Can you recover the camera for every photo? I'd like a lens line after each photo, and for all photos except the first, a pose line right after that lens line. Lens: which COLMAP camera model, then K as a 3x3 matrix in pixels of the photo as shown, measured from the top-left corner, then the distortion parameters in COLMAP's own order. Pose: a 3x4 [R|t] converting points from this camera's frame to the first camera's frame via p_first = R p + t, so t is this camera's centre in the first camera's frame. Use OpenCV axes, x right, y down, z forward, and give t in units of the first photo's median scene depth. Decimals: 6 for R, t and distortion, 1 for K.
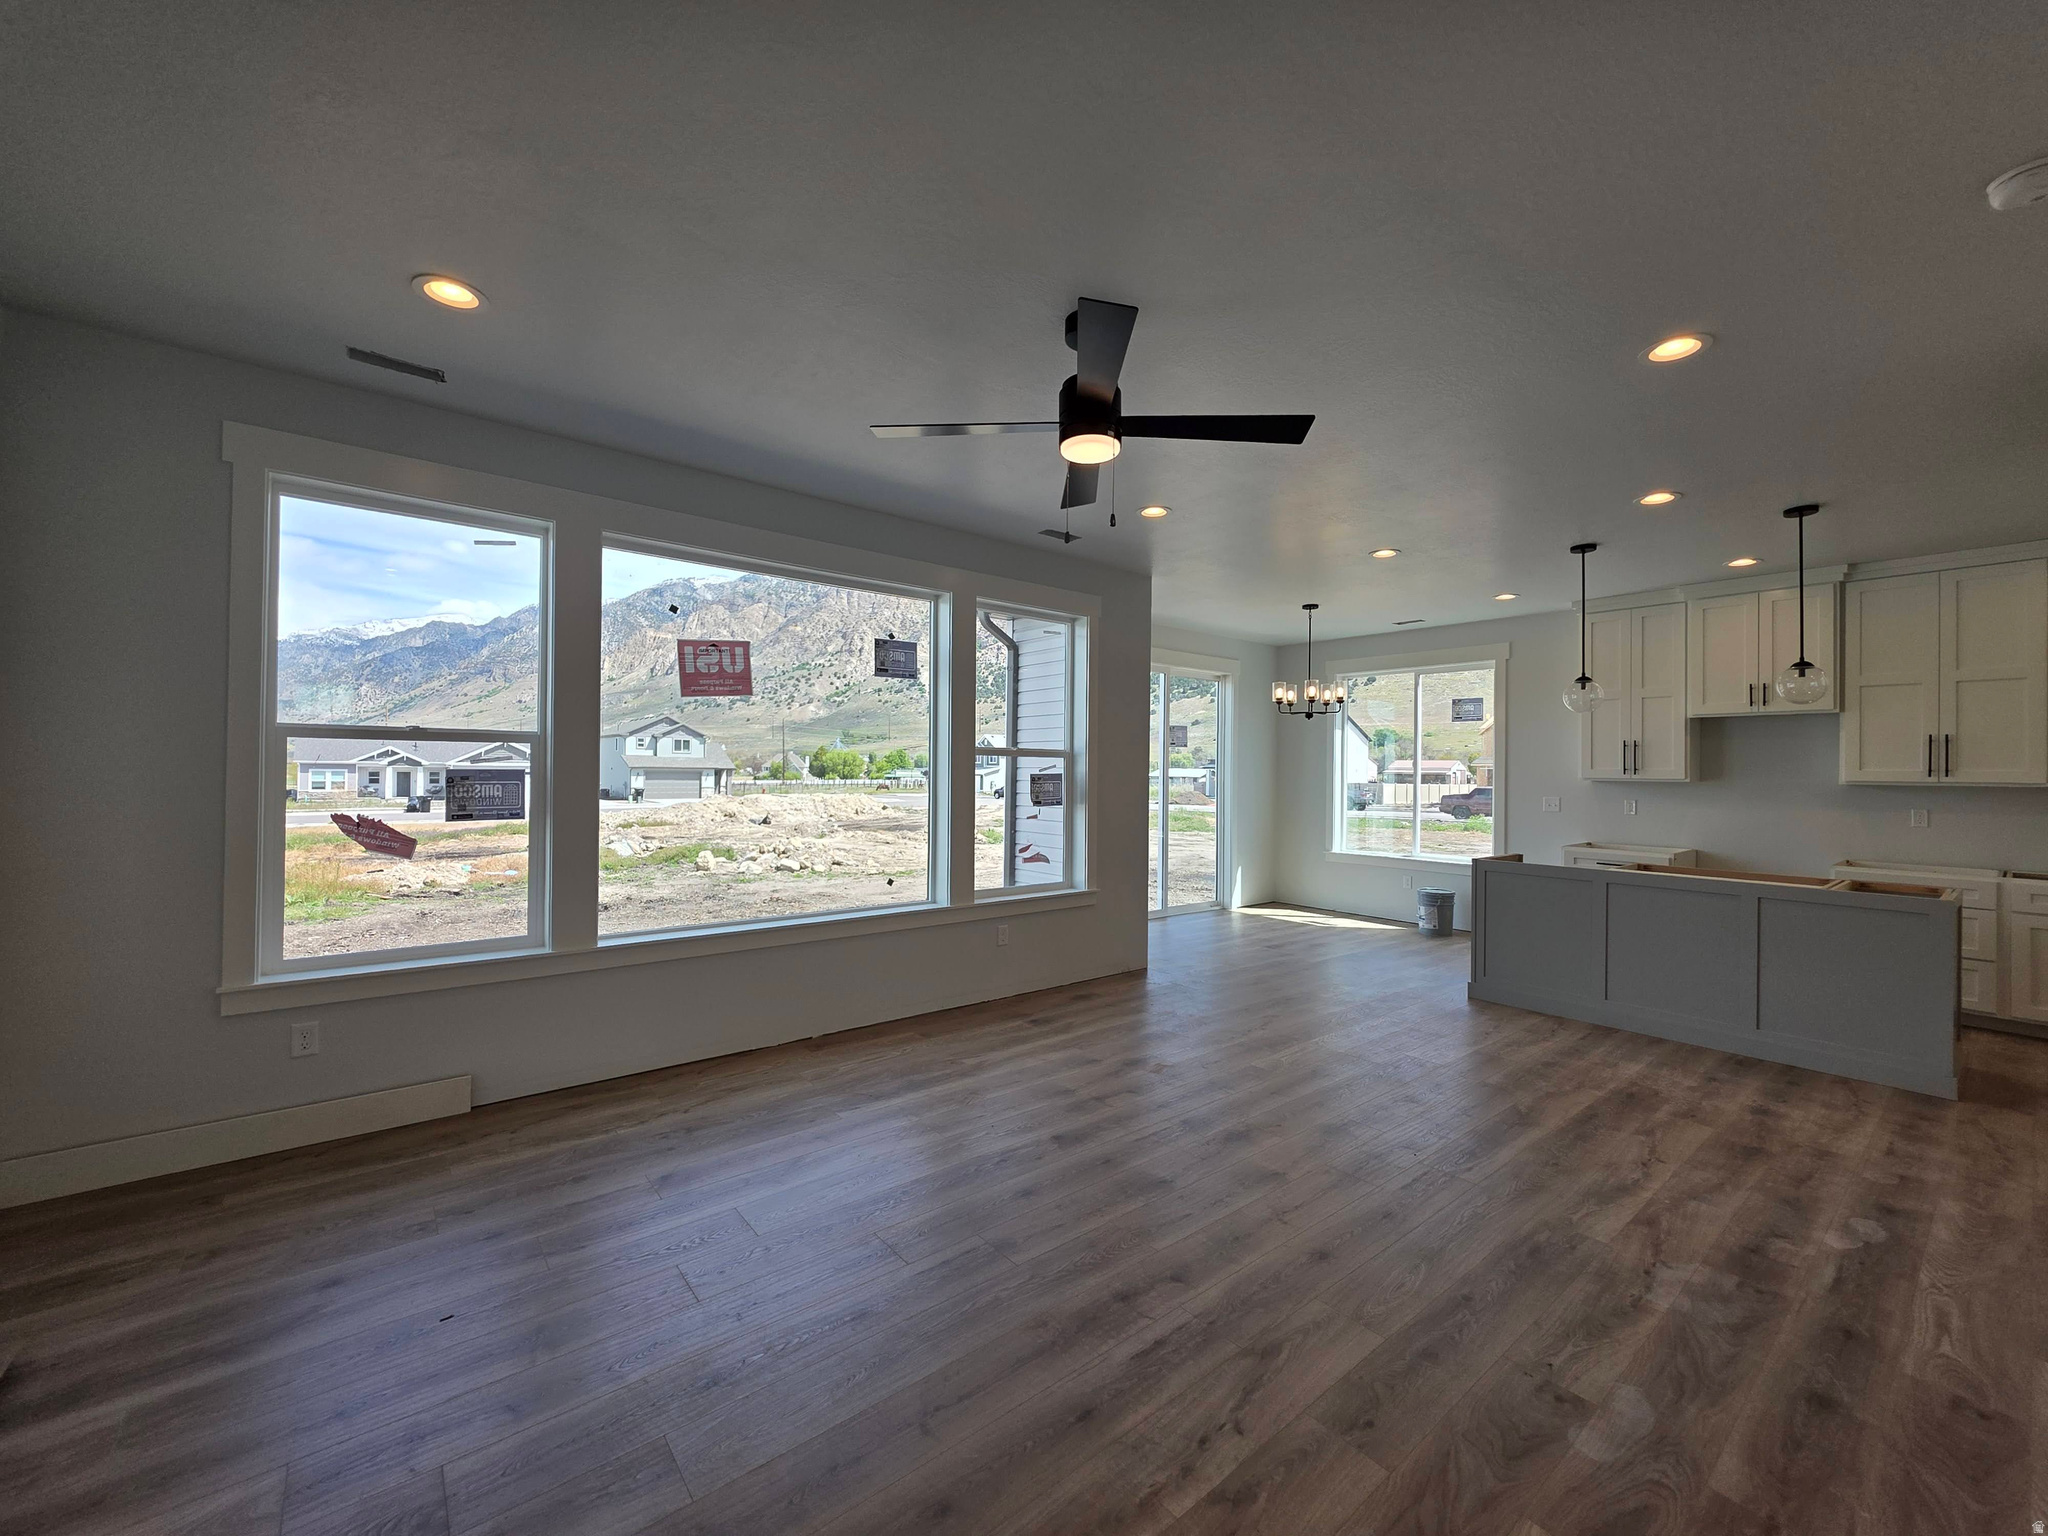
lens RADIAL K [[822.4, 0, 1025.2], [0, 822.4, 758.5], [0, 0, 1]] dist [0.009930, -0.000191]
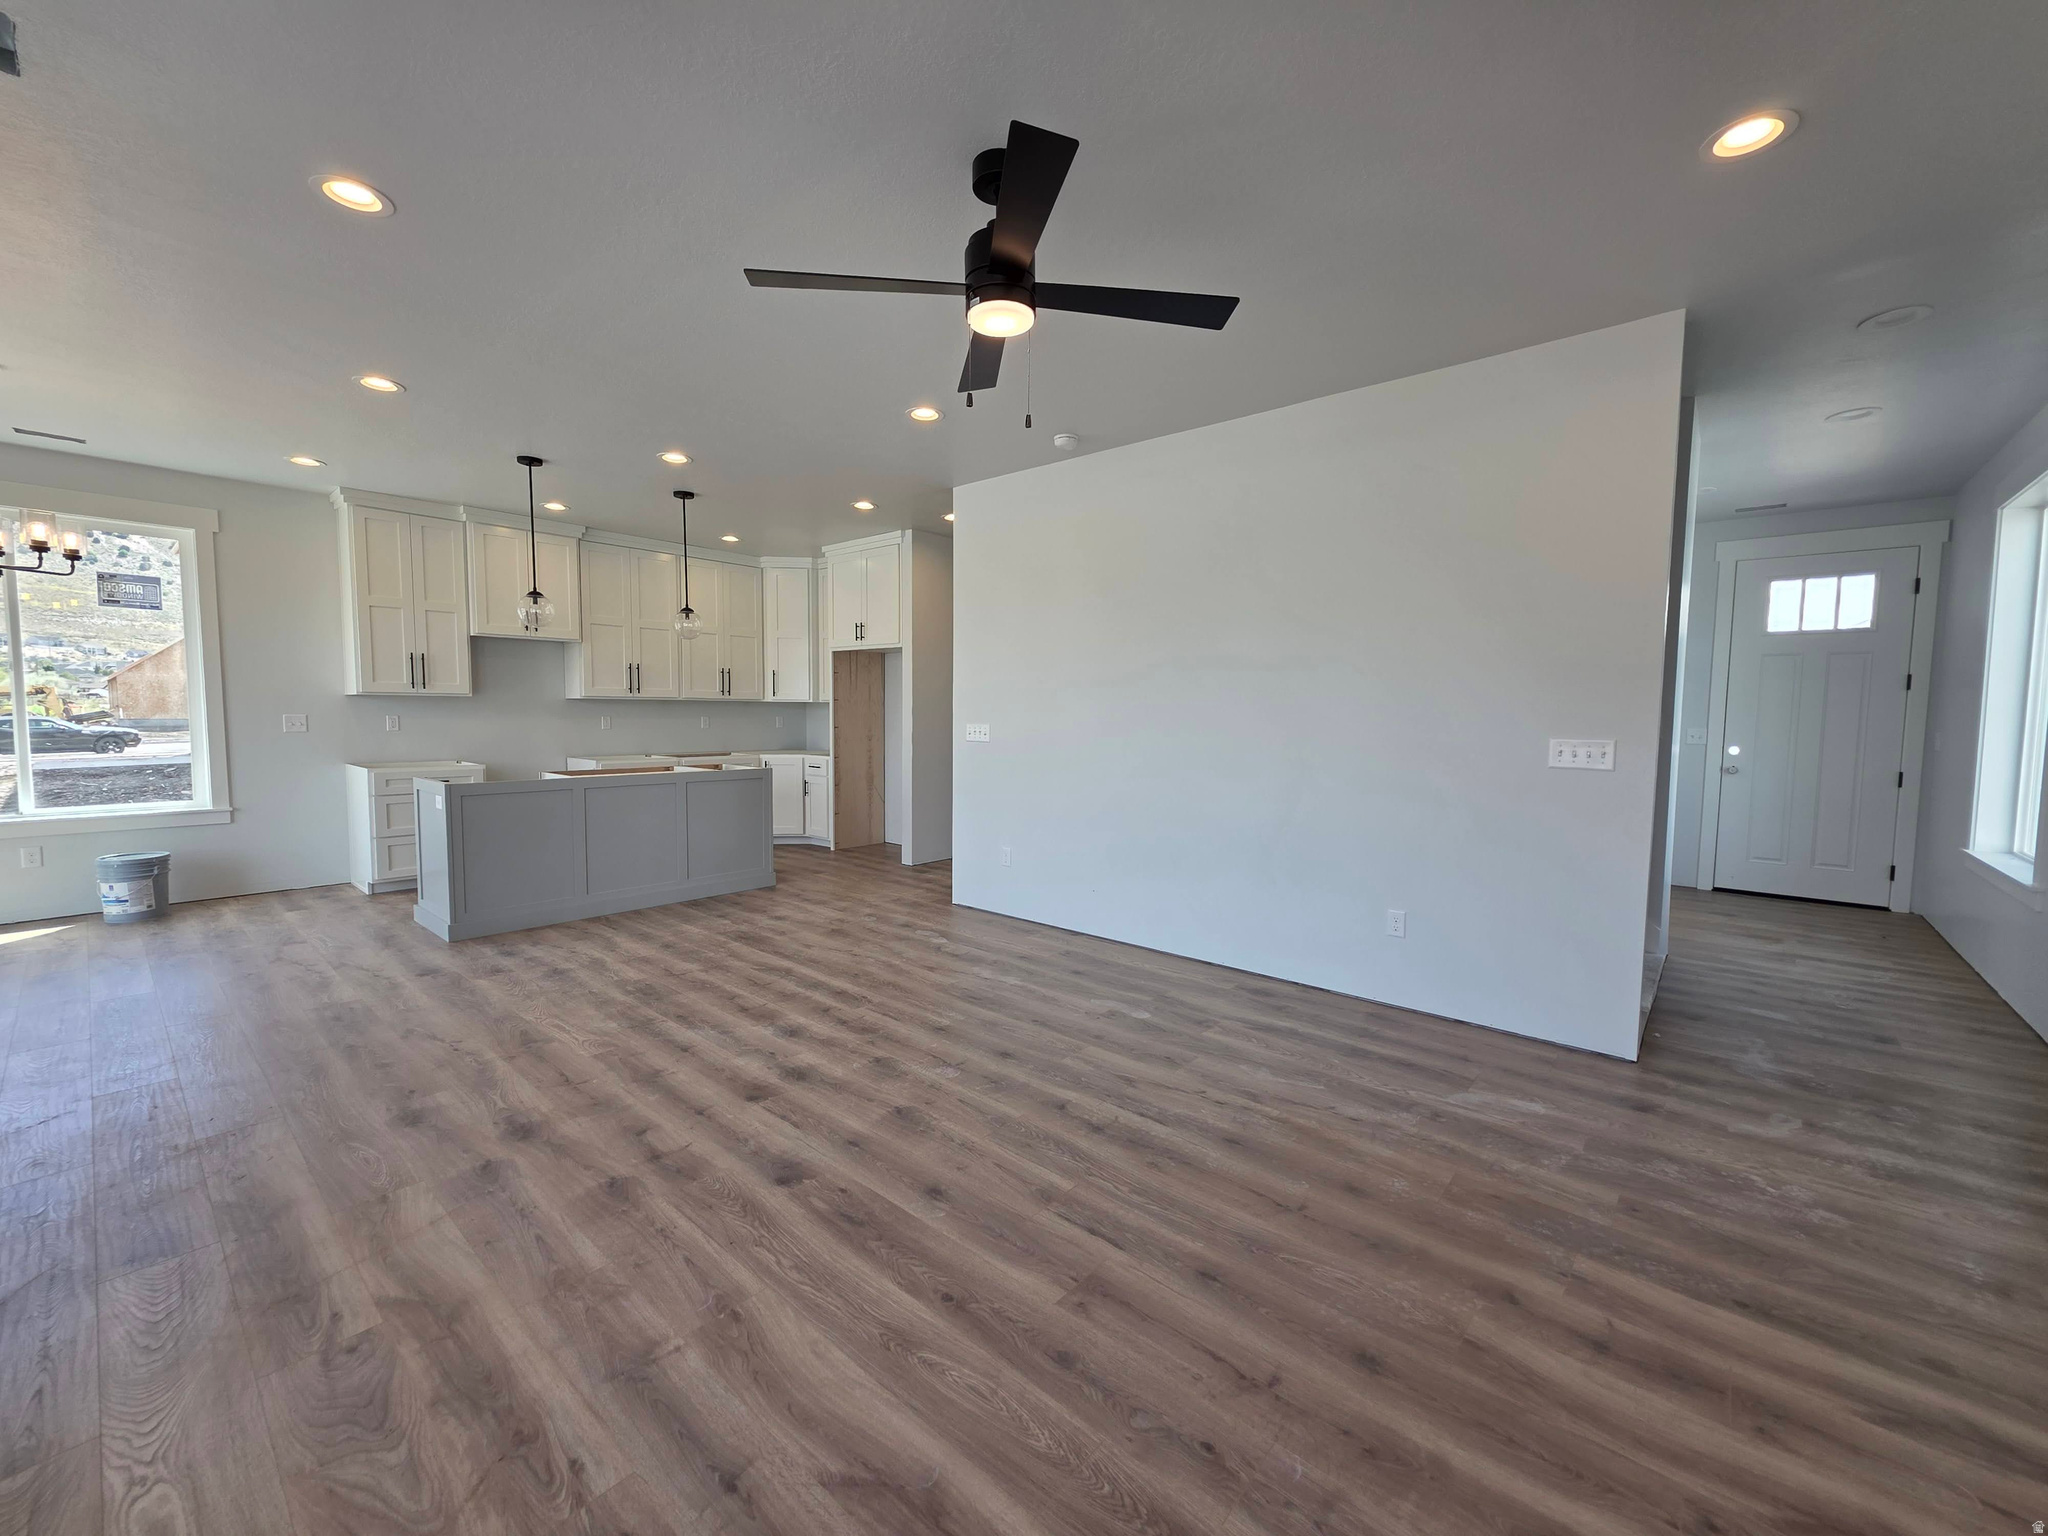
lens RADIAL K [[822.4, 0, 1021.2], [0, 822.4, 777.0], [0, 0, 1]] dist [0.009930, -0.000191]
pose [[-0.174334, -0.094229, 0.980168, -0.615457], [-0.027767, 0.995485, 0.090763, 0.025877], [-0.984295, -0.011393, -0.176163, 0.830683]]
